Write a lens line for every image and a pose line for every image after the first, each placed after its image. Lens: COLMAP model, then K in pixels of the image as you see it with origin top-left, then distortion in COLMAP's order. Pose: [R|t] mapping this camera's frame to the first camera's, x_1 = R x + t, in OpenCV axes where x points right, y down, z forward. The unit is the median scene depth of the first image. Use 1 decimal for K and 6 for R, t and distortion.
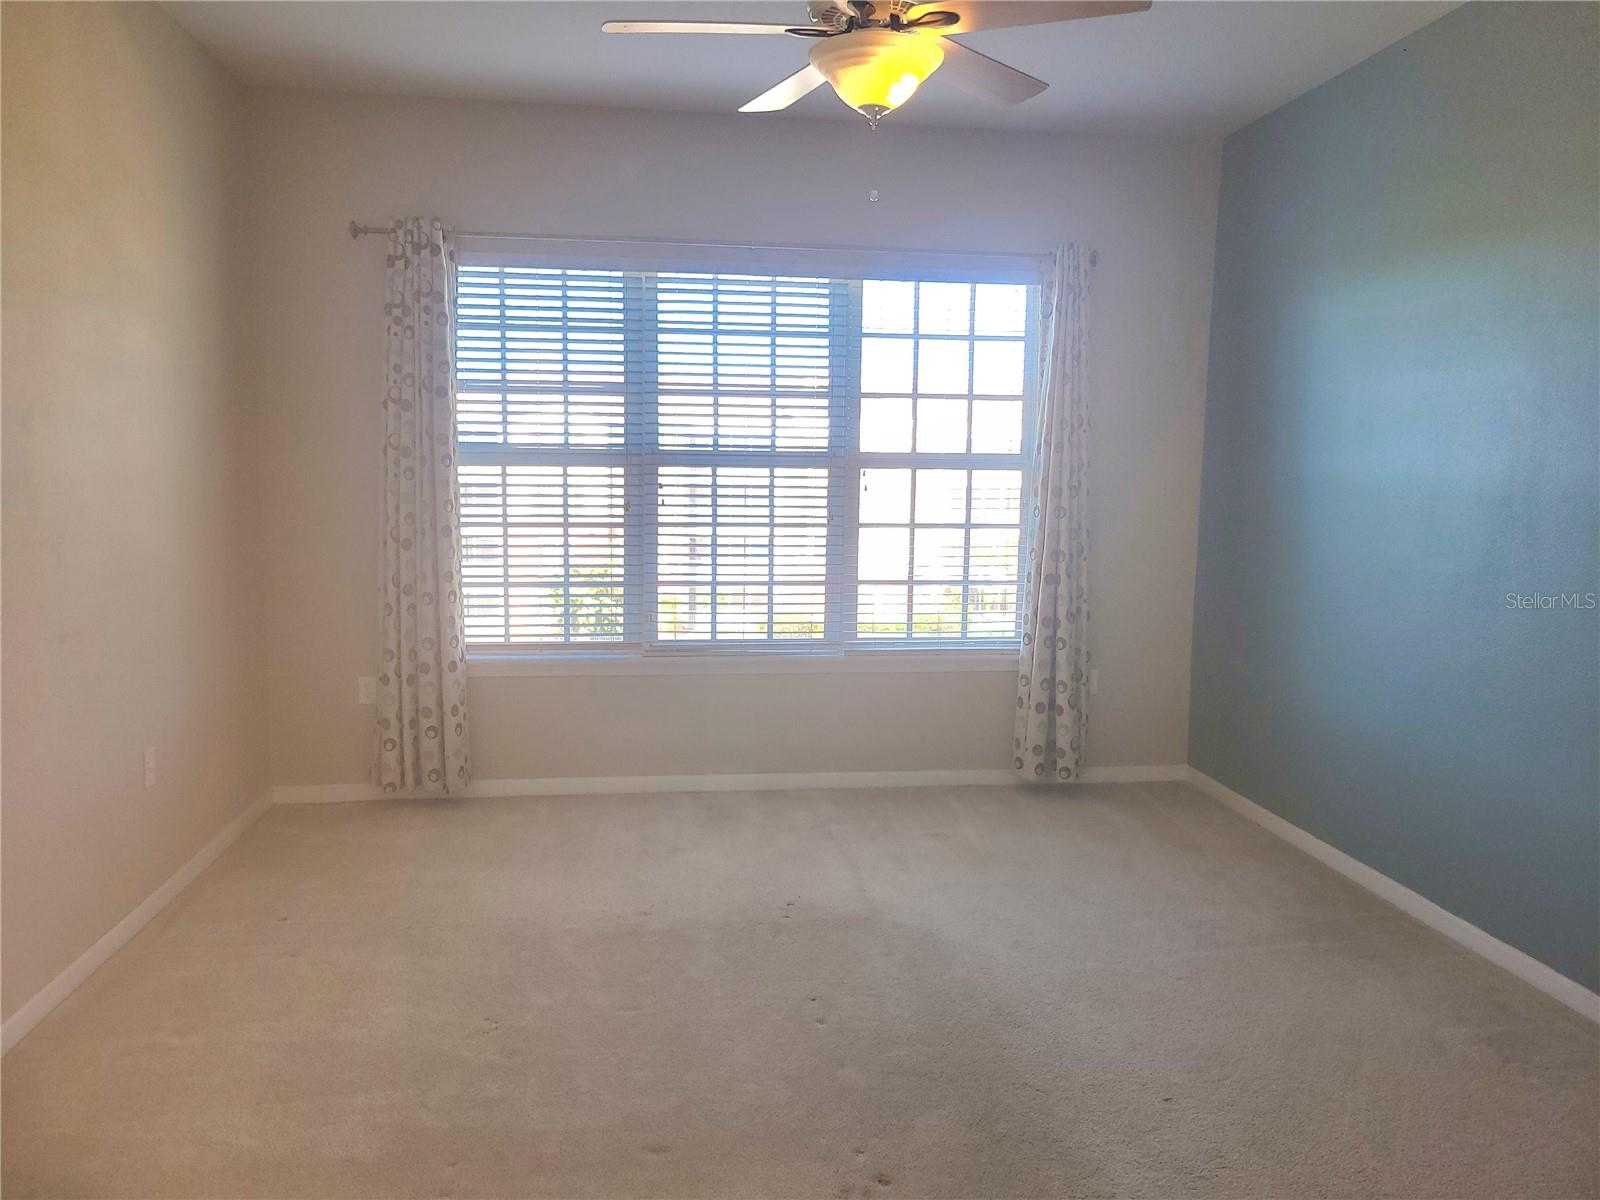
lens RADIAL K [[1161.7, 0, 803.1], [0, 1161.7, 599.0], [0, 0, 1]] dist [0.020592, -0.005585]
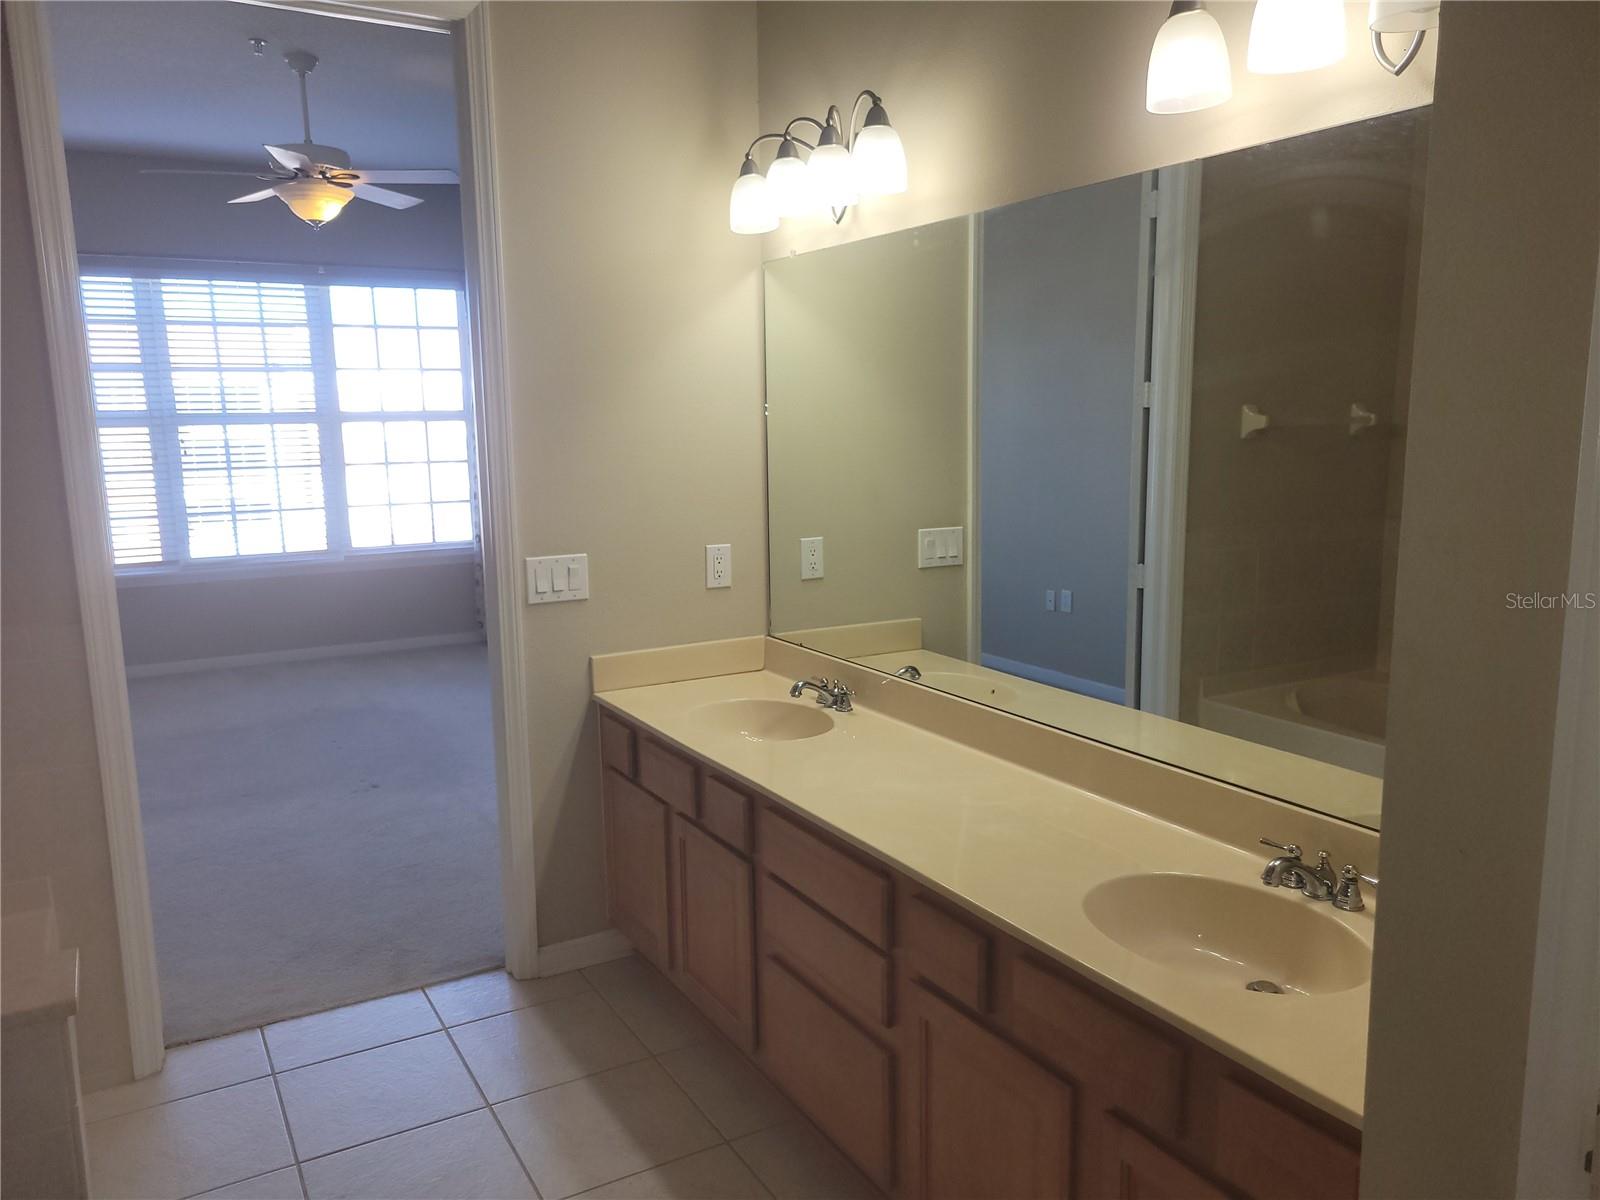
lens RADIAL K [[1203.9, 0, 796.2], [0, 1203.9, 616.7], [0, 0, 1]] dist [0.046891, -0.028830]
pose [[0.926675, -0.092056, 0.364417, 0.003377], [0.074286, 0.995275, 0.062518, 0.071788], [-0.368450, -0.030862, 0.929135, -0.589907]]
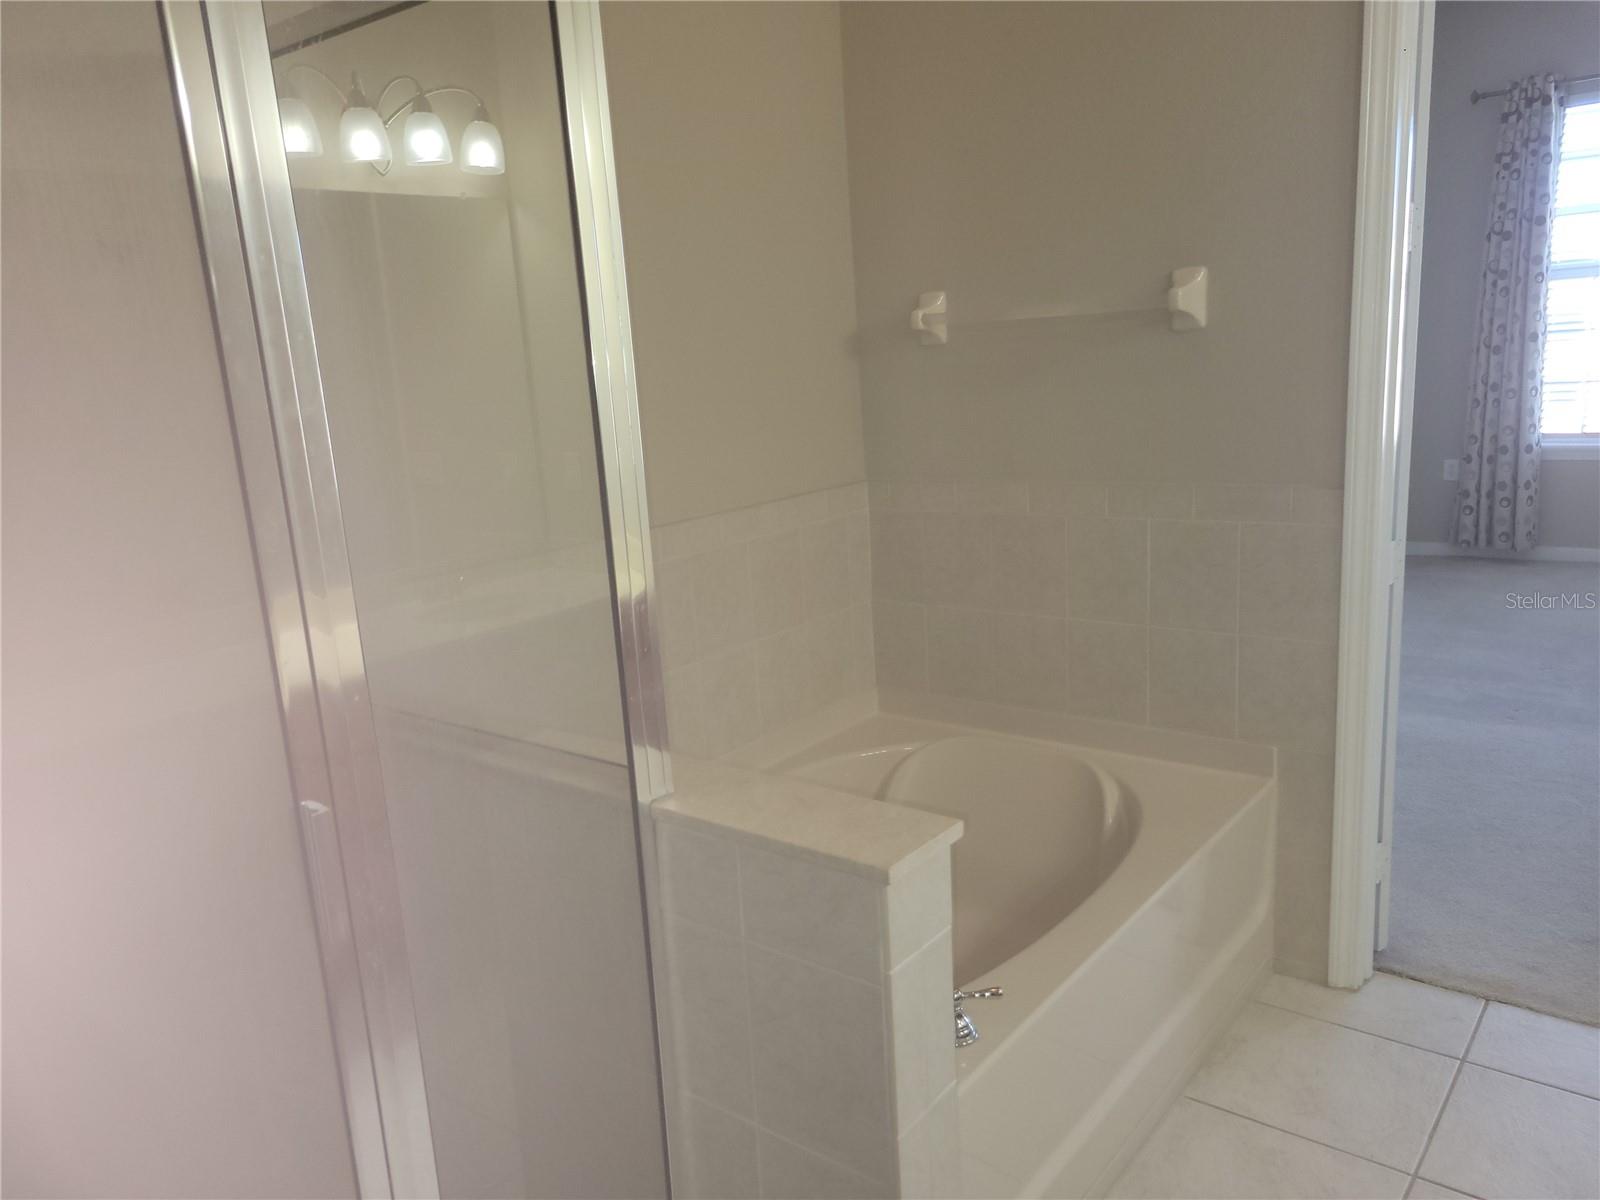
lens RADIAL K [[1203.9, 0, 792.1], [0, 1203.9, 616.2], [0, 0, 1]] dist [0.046891, -0.028830]
pose [[0.686493, 0.098756, -0.720399, 0.112751], [-0.009513, 0.991869, 0.126905, 0.076450], [0.727075, -0.080266, 0.681850, -0.465724]]
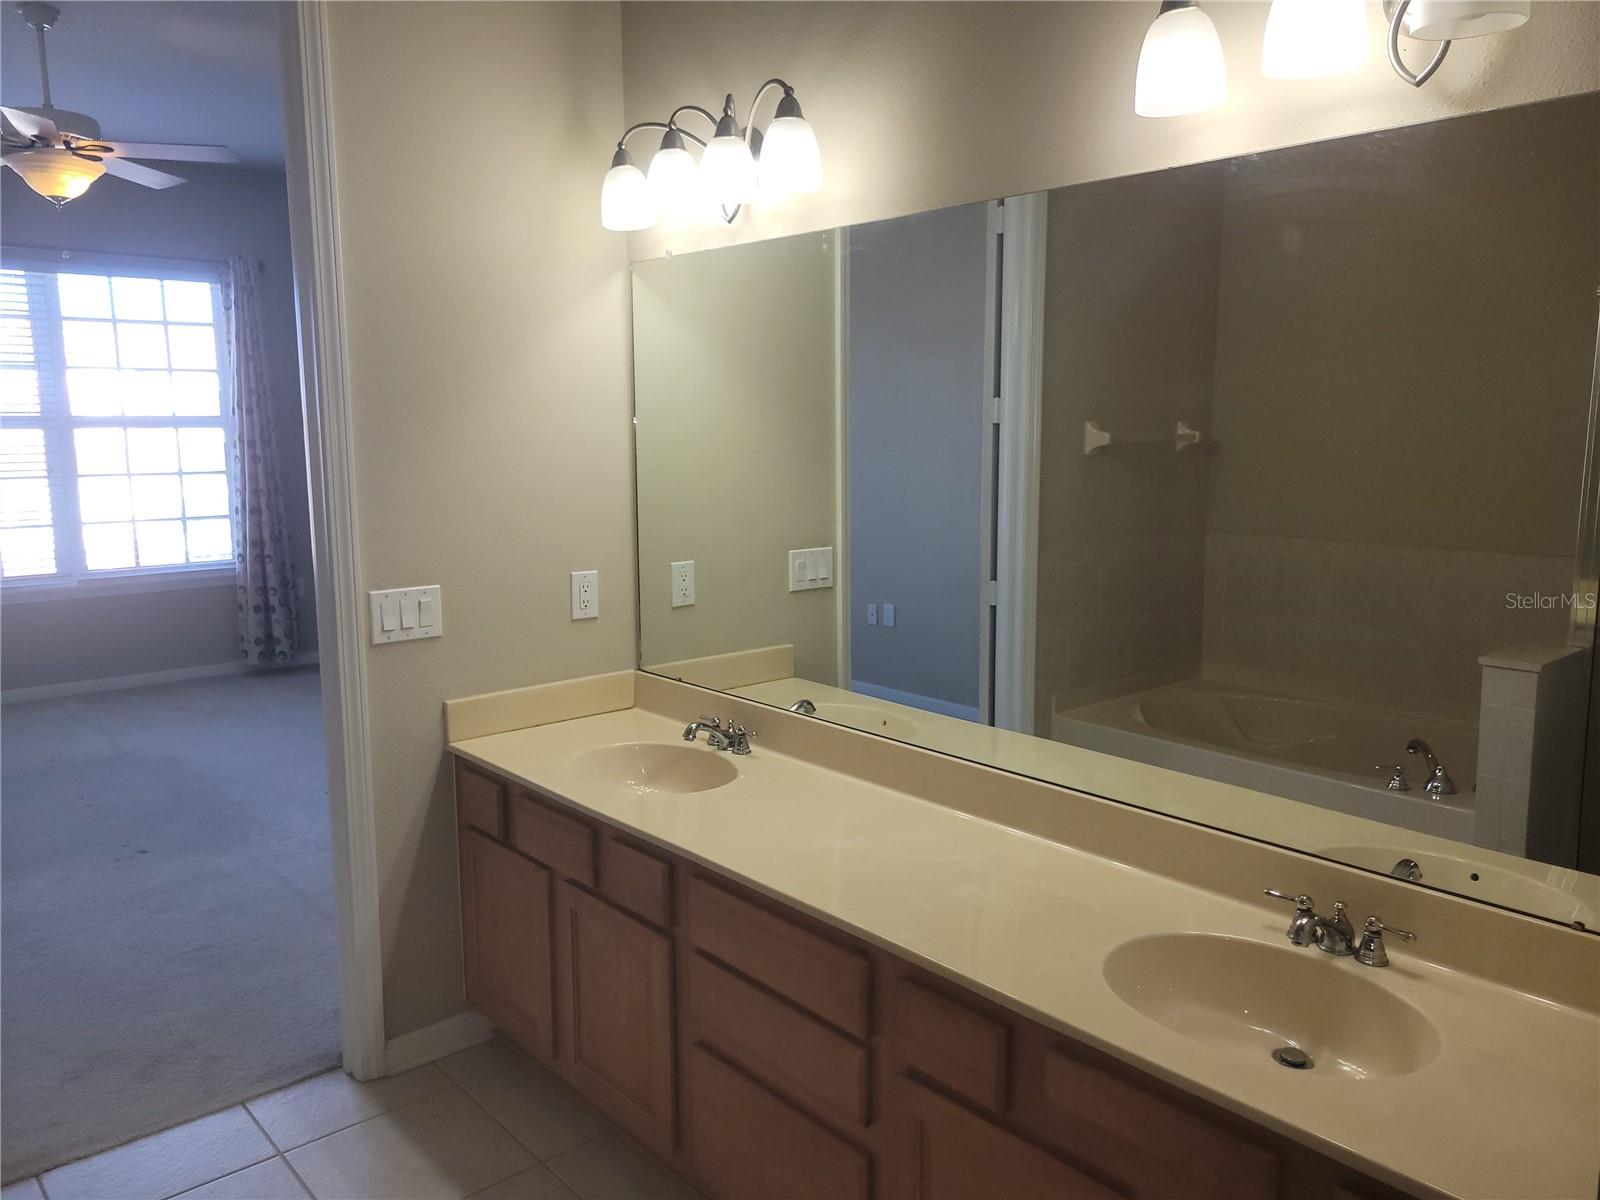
lens RADIAL K [[1203.9, 0, 789.7], [0, 1203.9, 597.7], [0, 0, 1]] dist [0.046891, -0.028830]
pose [[0.836632, -0.101267, 0.538323, -0.031518], [0.084177, 0.994858, 0.056325, 0.057765], [-0.541258, -0.001809, 0.840854, -0.512304]]
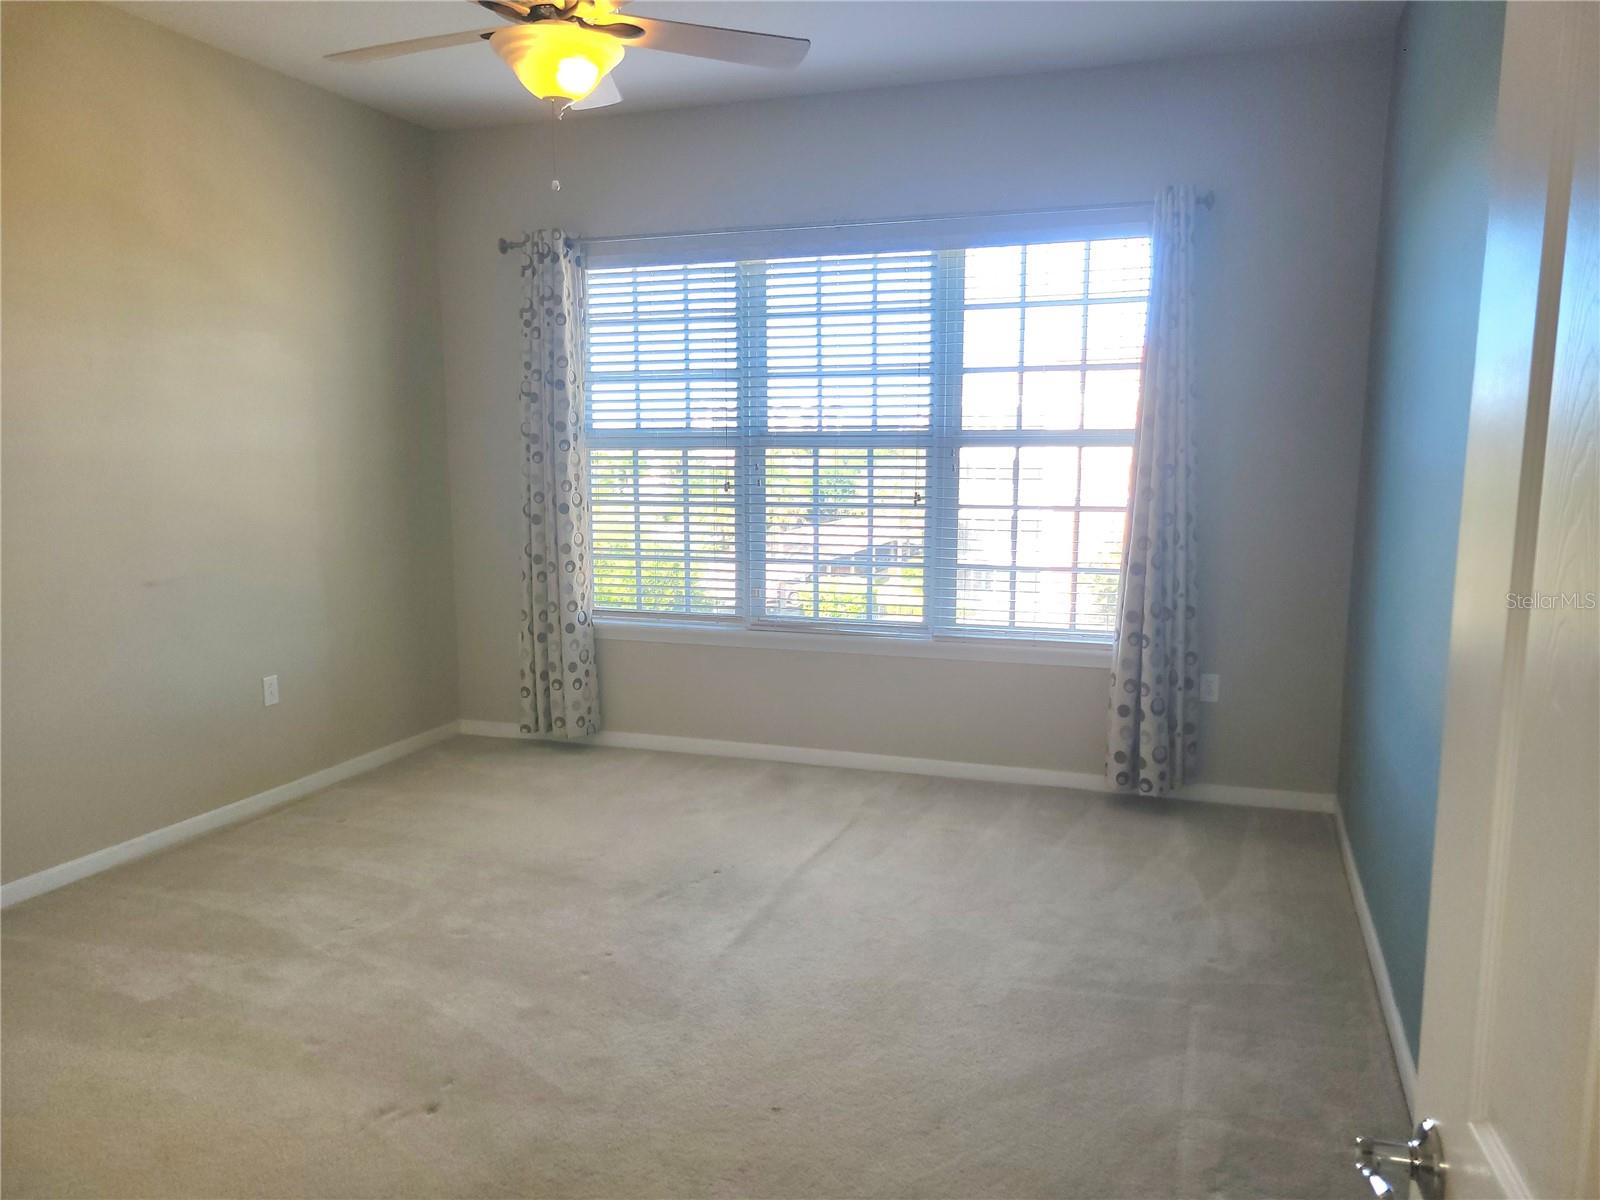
lens RADIAL K [[1203.9, 0, 823.7], [0, 1203.9, 624.4], [0, 0, 1]] dist [0.046891, -0.028830]
pose [[0.891778, 0.052750, -0.449387, 0.441699], [-0.038284, 0.998416, 0.041226, -0.003404], [0.450850, -0.019560, 0.892385, 0.061944]]
